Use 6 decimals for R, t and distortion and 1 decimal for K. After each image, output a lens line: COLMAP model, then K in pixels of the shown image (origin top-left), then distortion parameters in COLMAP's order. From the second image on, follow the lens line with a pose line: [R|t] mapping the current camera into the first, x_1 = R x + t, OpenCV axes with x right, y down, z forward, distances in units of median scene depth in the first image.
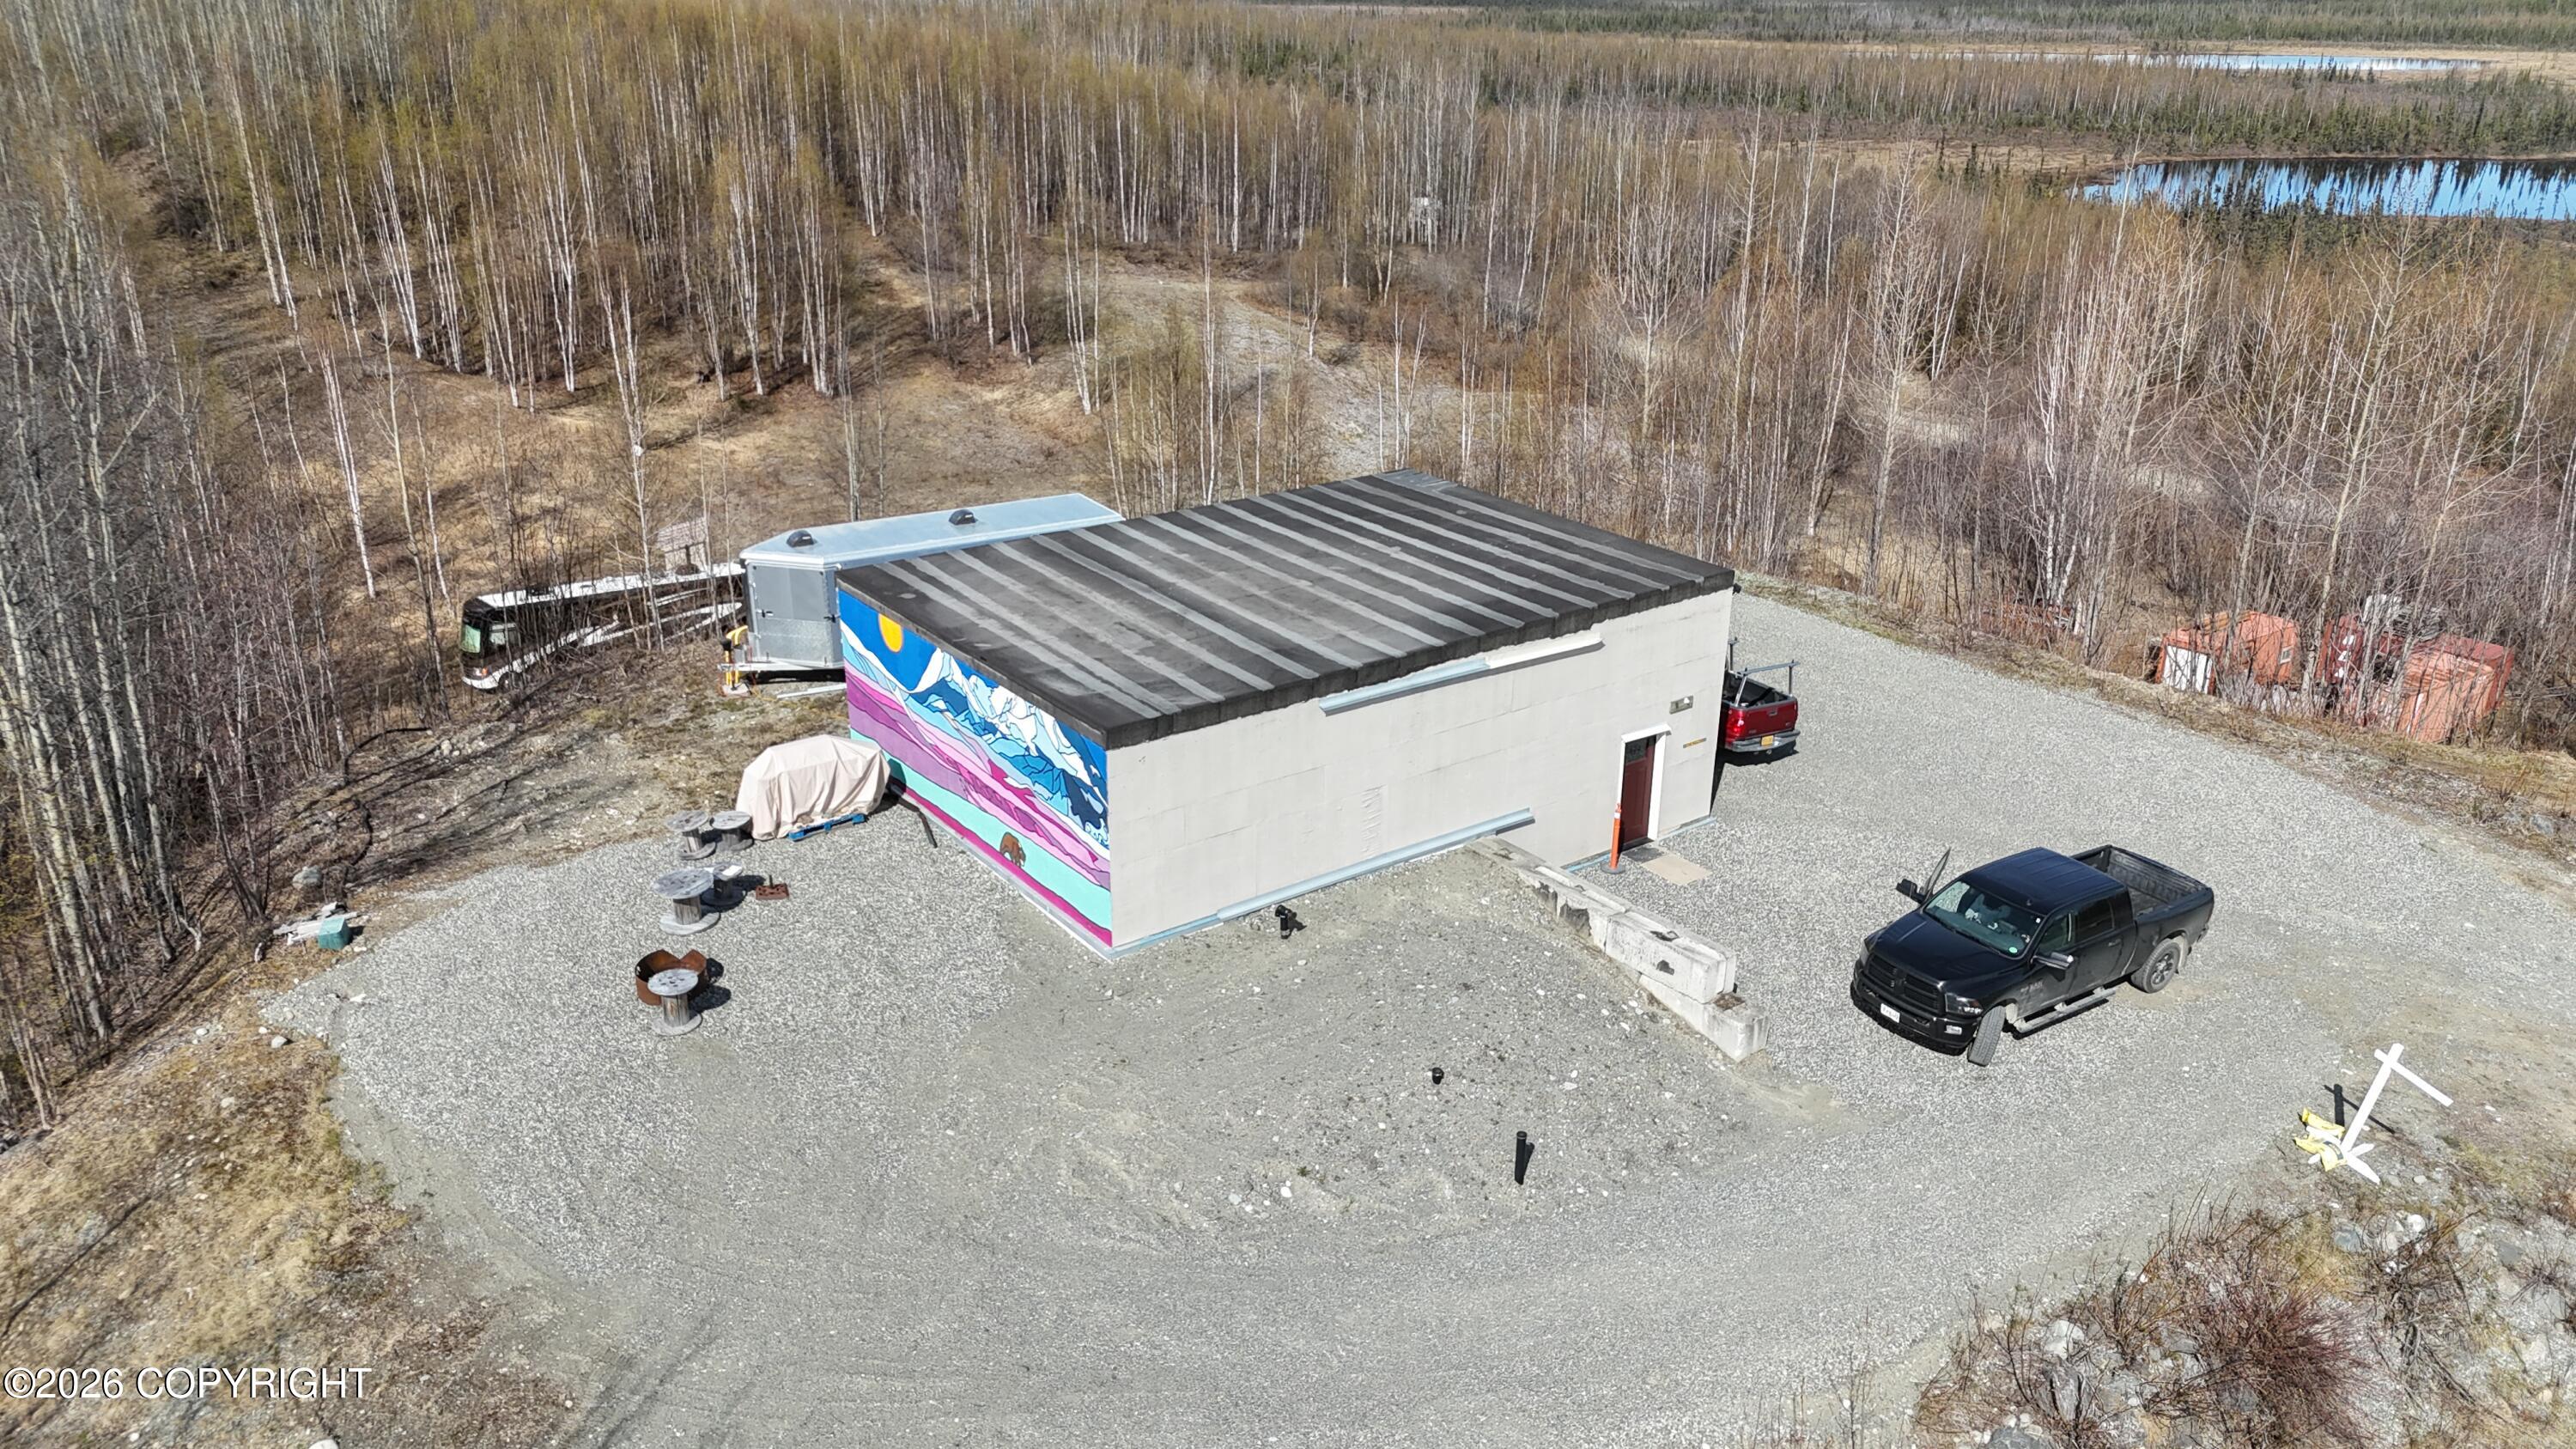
lens RADIAL K [[1879.5, 0, 1287.4], [0, 1879.5, 728.1], [0, 0, 1]] dist [0.075205, -0.066849]
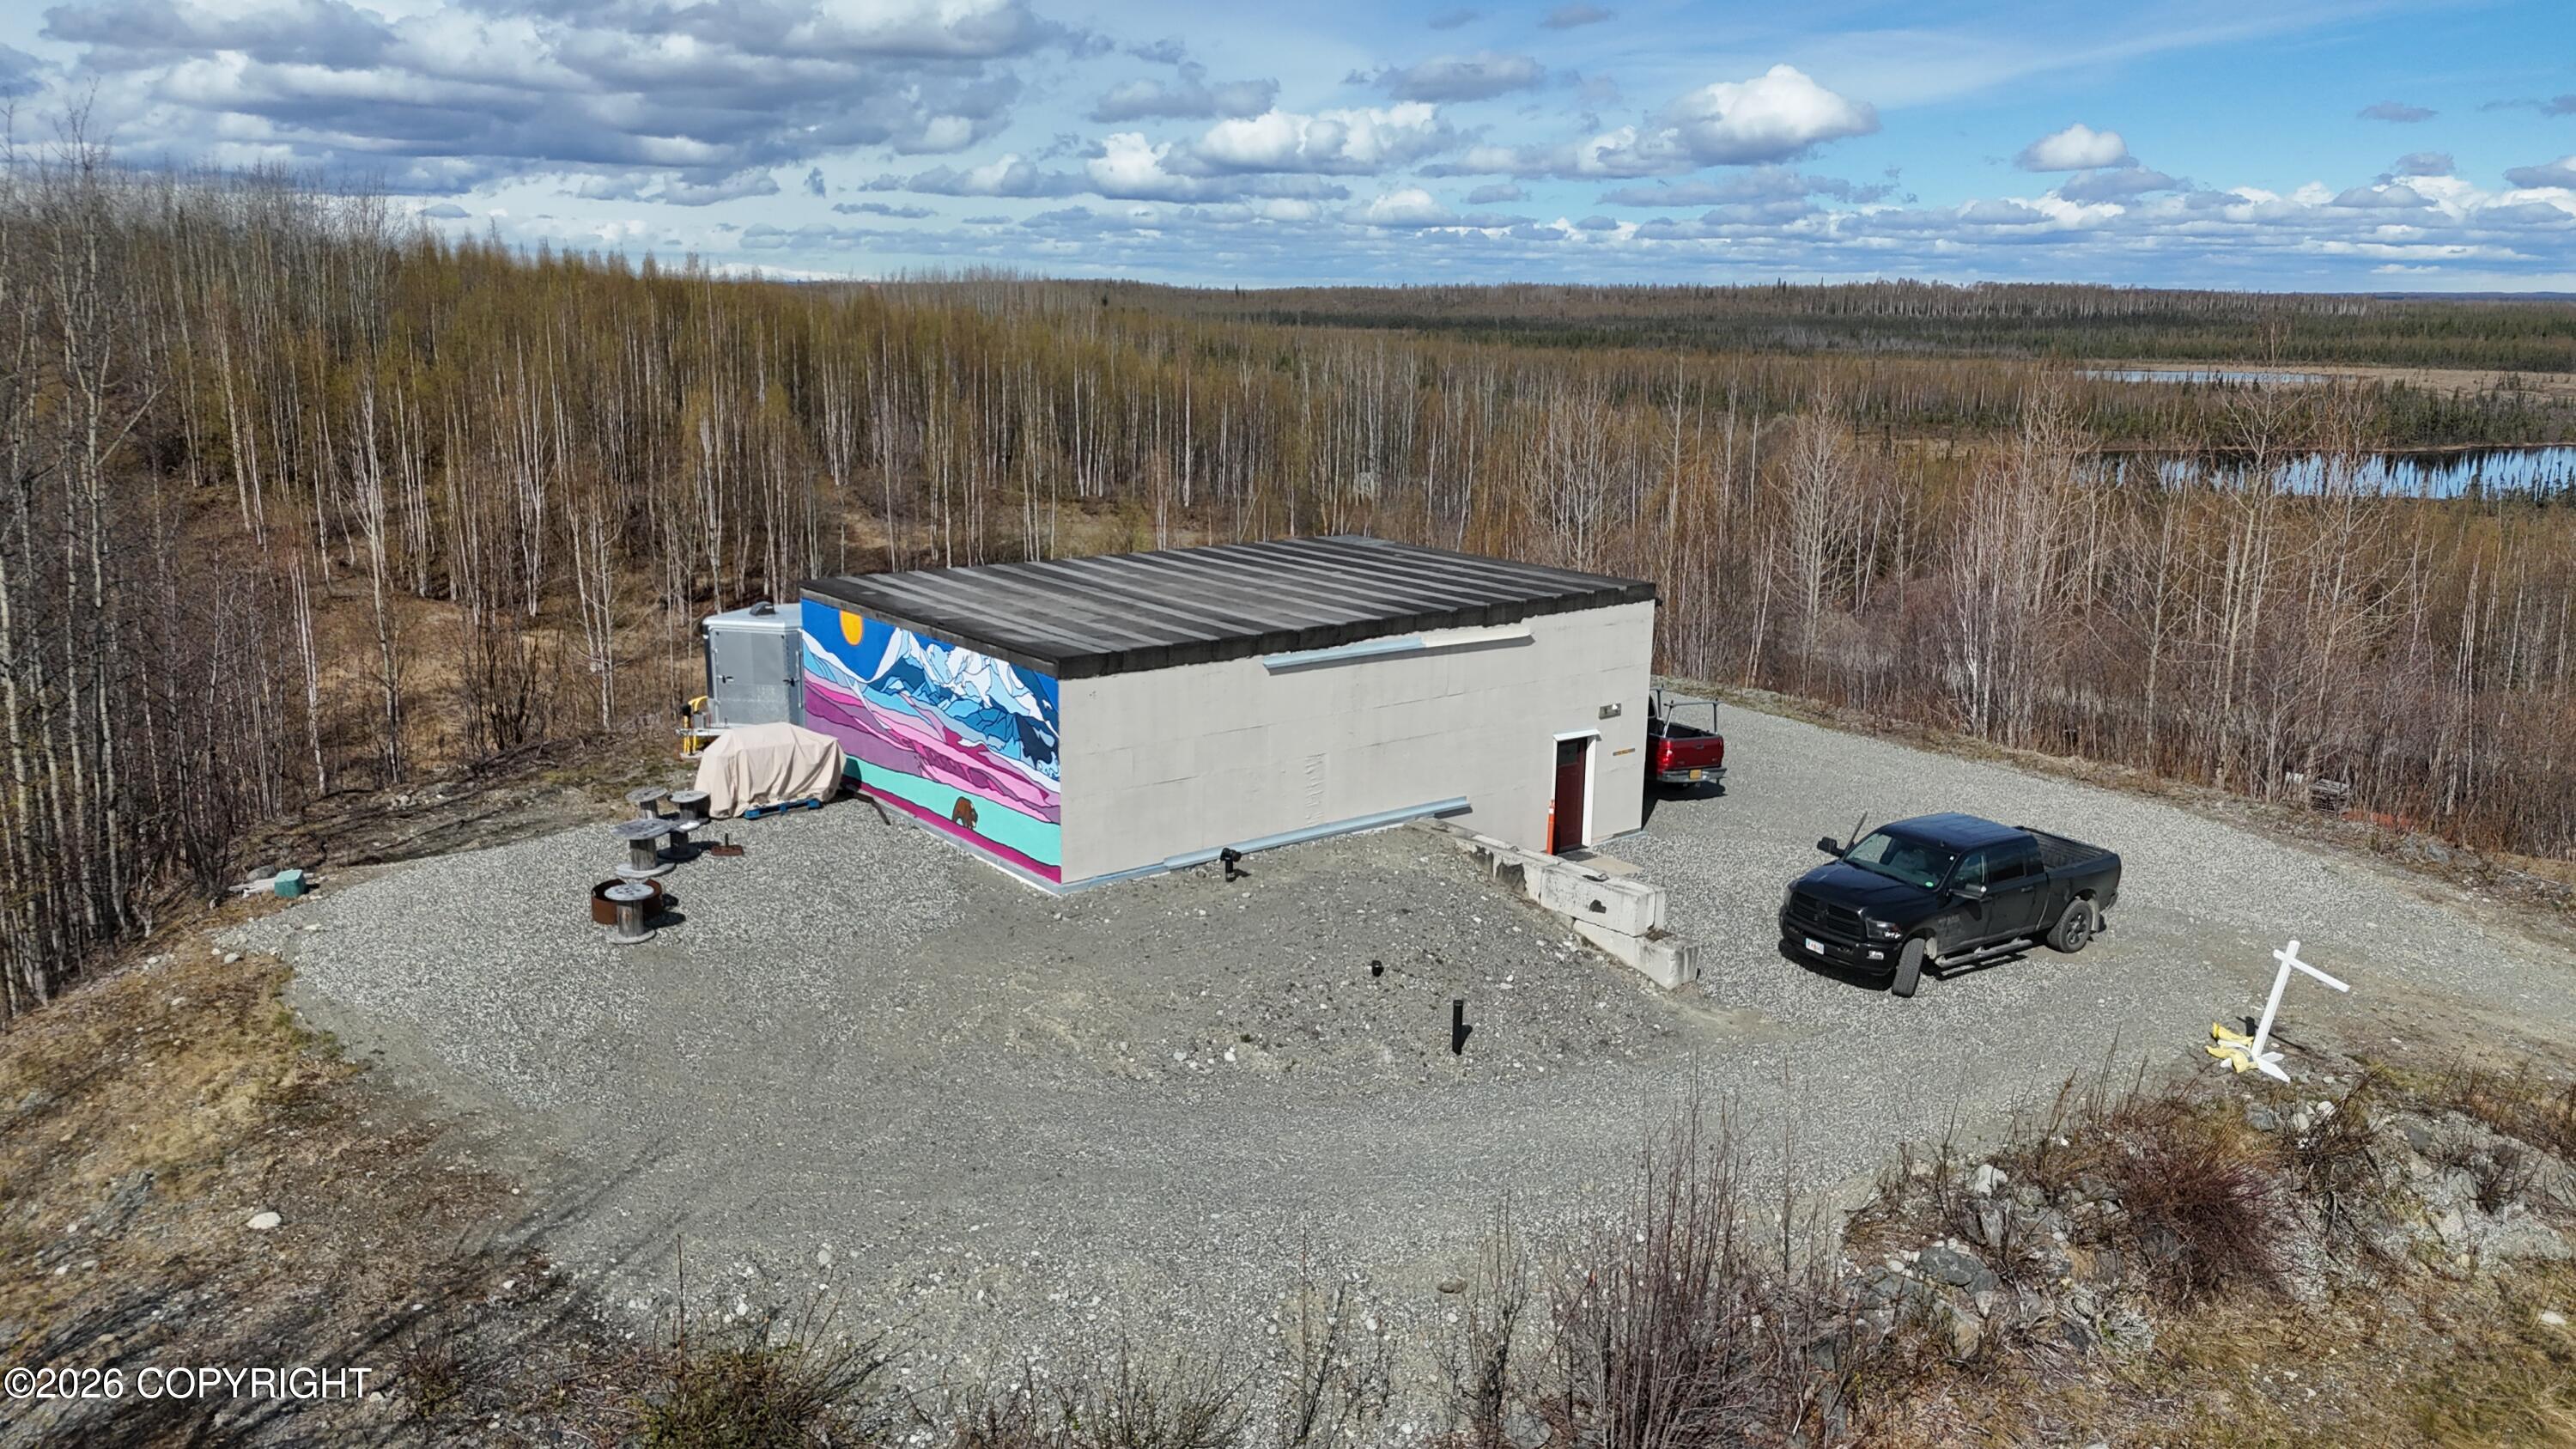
lens RADIAL K [[1879.5, 0, 1288.8], [0, 1879.5, 728.4], [0, 0, 1]] dist [0.075205, -0.066849]
pose [[0.999643, -0.001859, 0.026667, 0.003178], [0.006014, 0.987645, -0.156595, 0.161149], [-0.026046, 0.156699, 0.987303, -0.024932]]
